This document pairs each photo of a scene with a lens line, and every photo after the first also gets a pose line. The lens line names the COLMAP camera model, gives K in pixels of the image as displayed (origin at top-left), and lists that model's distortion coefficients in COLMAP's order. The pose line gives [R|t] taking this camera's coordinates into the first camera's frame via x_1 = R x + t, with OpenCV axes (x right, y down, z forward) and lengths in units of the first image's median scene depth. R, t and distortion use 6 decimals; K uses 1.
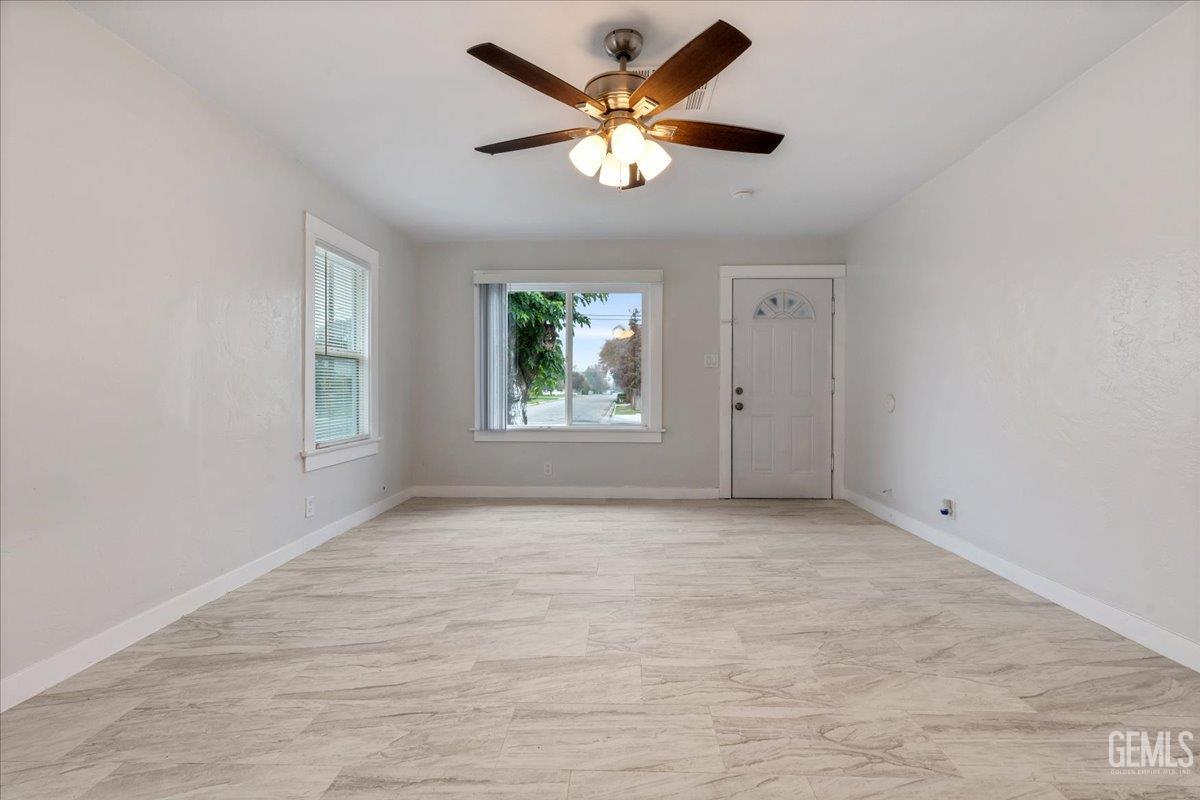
lens RADIAL K [[555.2, 0, 597.2], [0, 555.2, 397.2], [0, 0, 1]] dist [0.001870, 0.000614]
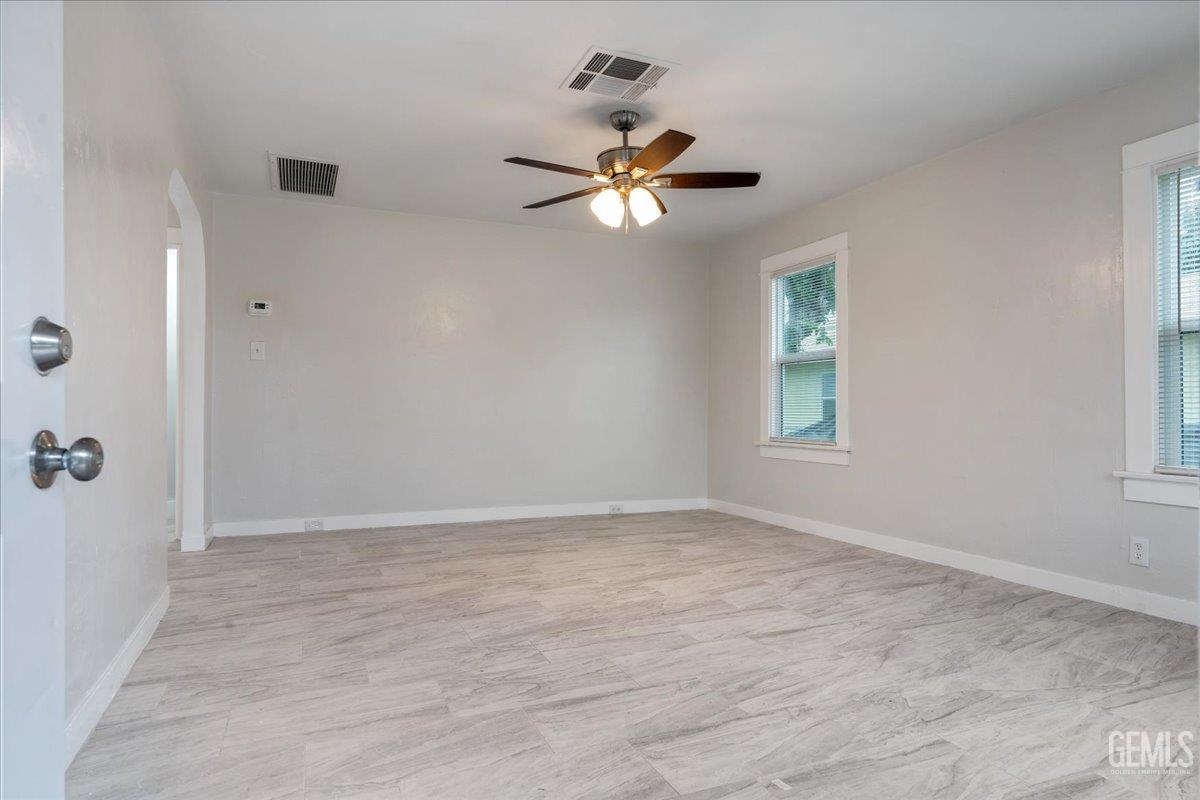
lens RADIAL K [[555.2, 0, 597.2], [0, 555.2, 397.2], [0, 0, 1]] dist [0.001870, 0.000614]
pose [[-0.890578, -0.006548, -0.454784, 0.624753], [-0.007240, 0.999974, -0.000220, 0.006302], [0.454773, 0.003097, -0.890602, 1.920194]]
